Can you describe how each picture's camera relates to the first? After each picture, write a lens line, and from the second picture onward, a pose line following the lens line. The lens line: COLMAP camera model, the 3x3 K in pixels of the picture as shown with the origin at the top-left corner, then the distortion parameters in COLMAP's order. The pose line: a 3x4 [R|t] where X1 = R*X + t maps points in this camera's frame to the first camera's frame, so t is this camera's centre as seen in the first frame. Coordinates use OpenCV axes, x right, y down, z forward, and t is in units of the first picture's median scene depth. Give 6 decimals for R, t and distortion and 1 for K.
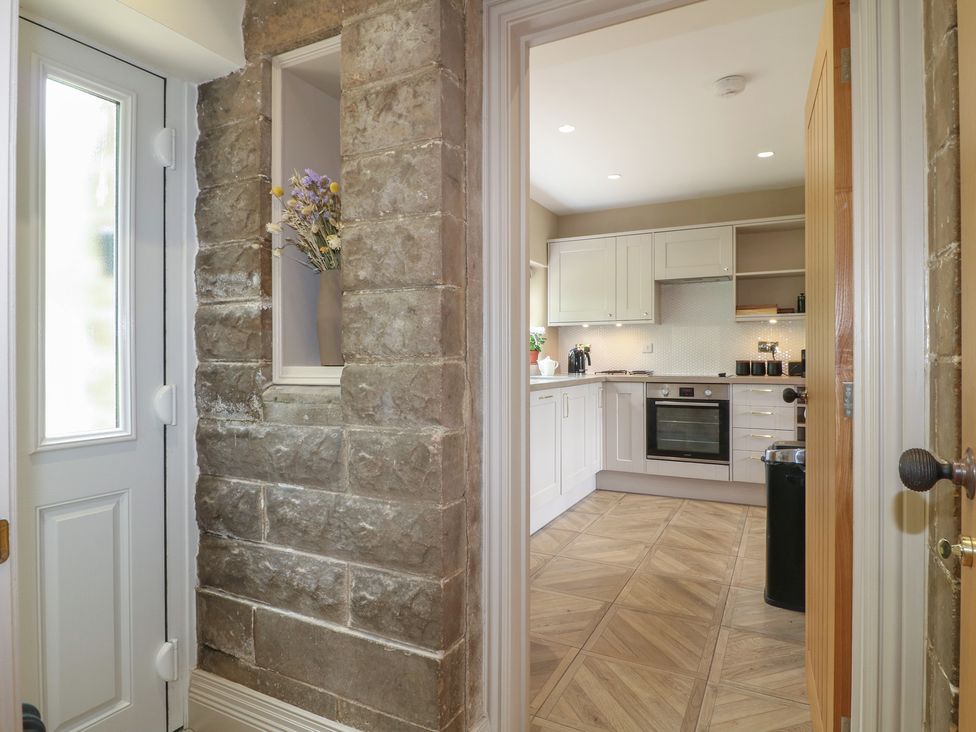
lens RADIAL K [[577.2, 0, 483.0], [0, 577.2, 358.9], [0, 0, 1]] dist [-0.008599, -0.001167]
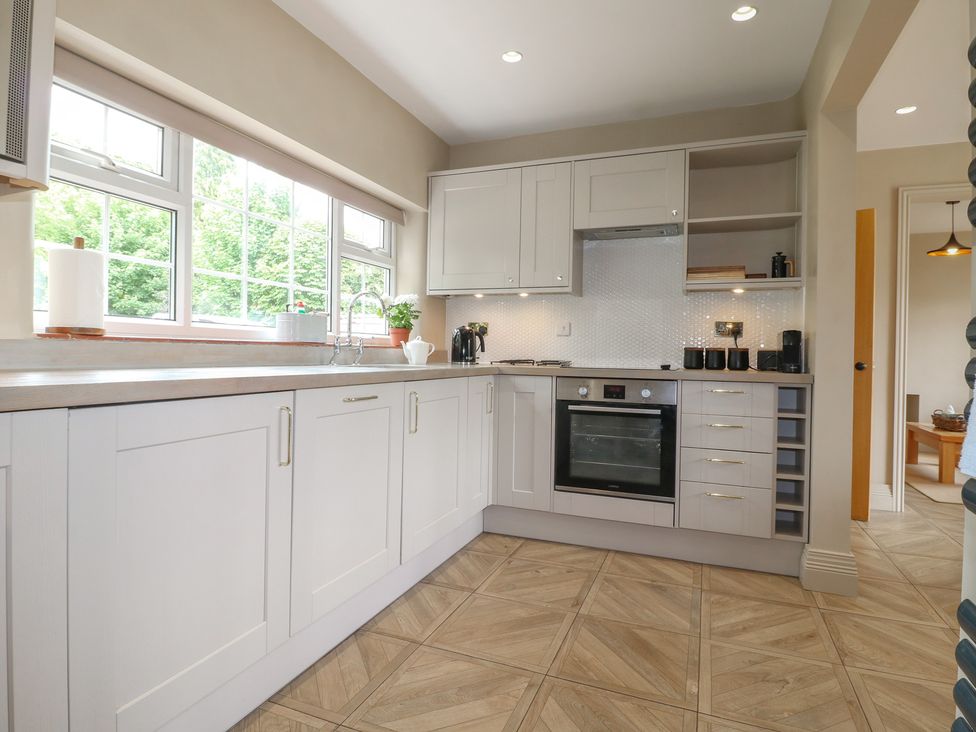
lens RADIAL K [[552.7, 0, 486.0], [0, 552.7, 352.5], [0, 0, 1]] dist [-0.016587, -0.001430]
pose [[0.994722, 0.021439, 0.100338, 0.137359], [-0.021345, 0.999770, -0.002005, 0.016139], [-0.100358, -0.000147, 0.994951, 0.371495]]
